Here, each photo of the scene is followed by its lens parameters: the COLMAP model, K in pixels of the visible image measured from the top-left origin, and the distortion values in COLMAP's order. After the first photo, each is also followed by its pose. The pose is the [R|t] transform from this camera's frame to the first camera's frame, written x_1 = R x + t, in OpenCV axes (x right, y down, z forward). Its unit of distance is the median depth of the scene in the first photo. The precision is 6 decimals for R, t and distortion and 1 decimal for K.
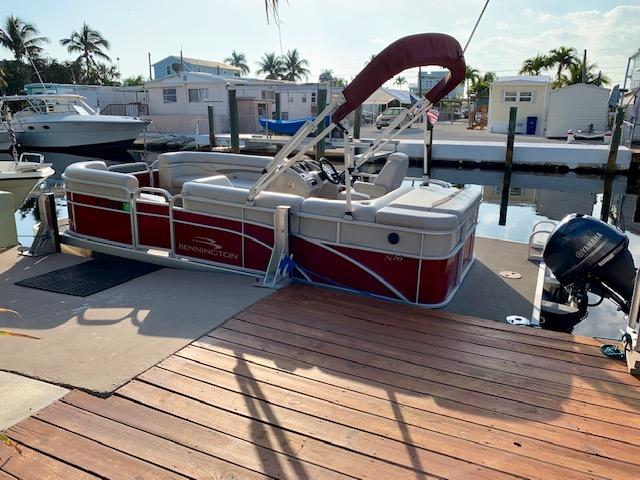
lens RADIAL K [[485.9, 0, 325.5], [0, 485.9, 236.3], [0, 0, 1]] dist [0.051629, -0.070914]
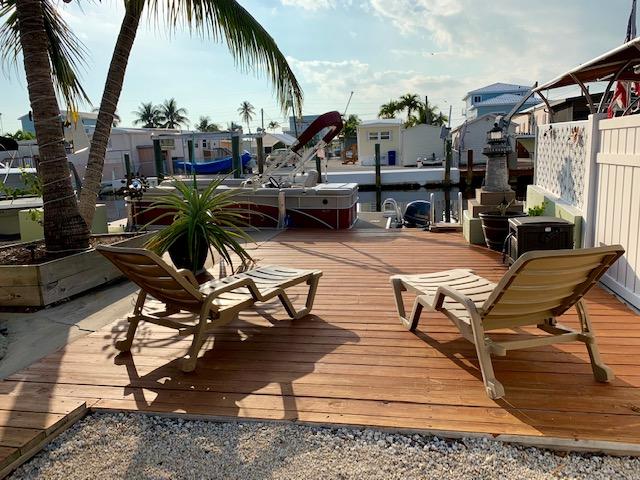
lens RADIAL K [[485.9, 0, 325.5], [0, 485.9, 236.3], [0, 0, 1]] dist [0.051629, -0.070914]
pose [[0.967077, -0.090587, 0.237815, -0.036403], [0.110077, 0.991457, -0.069968, 0.025591], [-0.229445, 0.093843, 0.968787, -0.092620]]
